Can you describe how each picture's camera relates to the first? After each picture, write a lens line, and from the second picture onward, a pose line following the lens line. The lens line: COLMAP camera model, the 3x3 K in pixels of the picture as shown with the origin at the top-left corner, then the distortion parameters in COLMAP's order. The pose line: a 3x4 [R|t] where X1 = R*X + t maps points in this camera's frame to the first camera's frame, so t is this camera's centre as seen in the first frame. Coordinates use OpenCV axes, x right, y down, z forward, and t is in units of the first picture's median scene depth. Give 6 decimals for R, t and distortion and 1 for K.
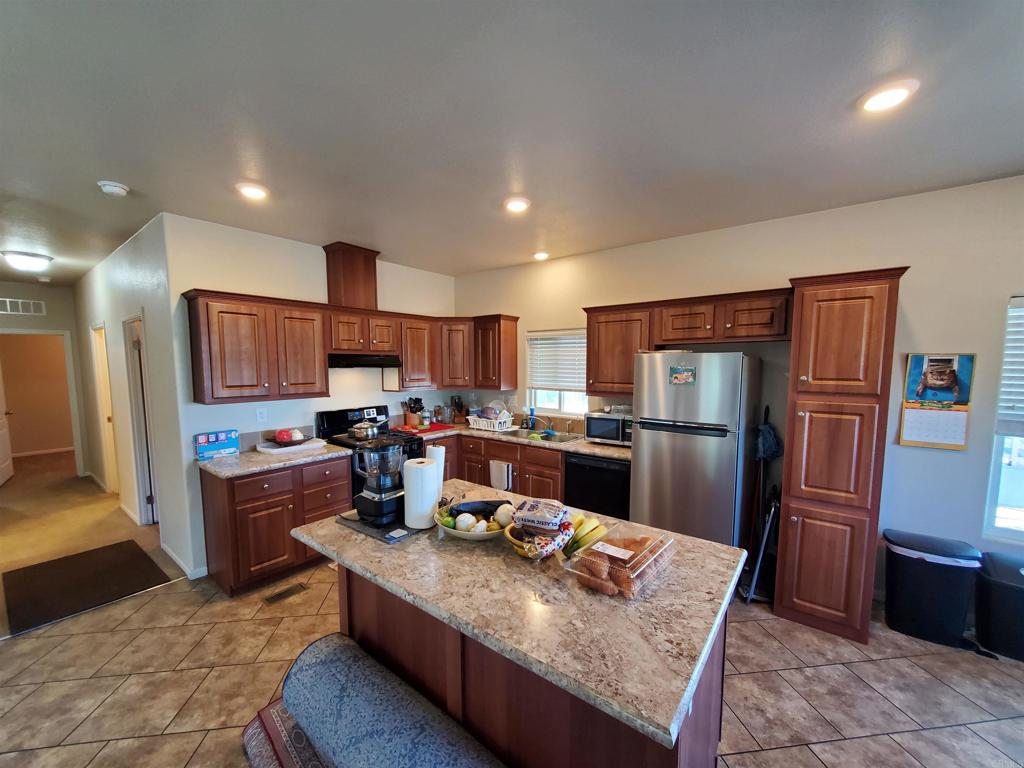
lens RADIAL K [[405.5, 0, 507.6], [0, 405.5, 397.4], [0, 0, 1]] dist [-0.000589, 0.000060]
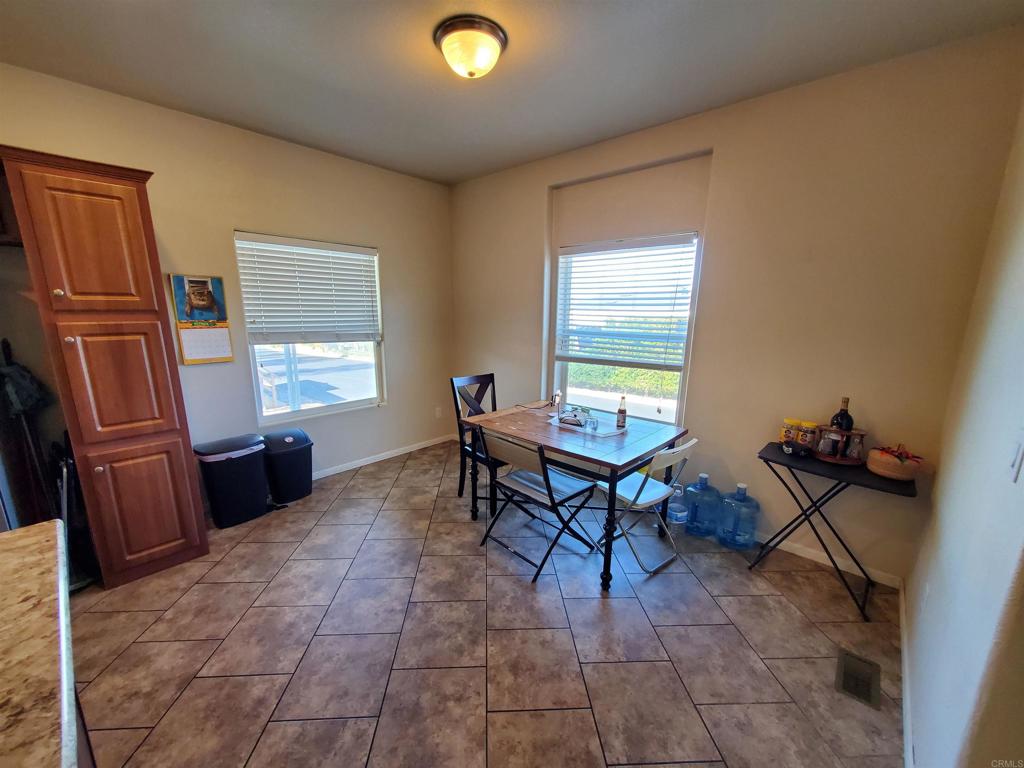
lens RADIAL K [[405.5, 0, 507.6], [0, 405.5, 397.4], [0, 0, 1]] dist [-0.000589, 0.000060]
pose [[0.081554, -0.216145, 0.972949, 0.012172], [0.084455, 0.974189, 0.209341, 0.059330], [-0.993084, 0.065098, 0.097703, 0.098428]]
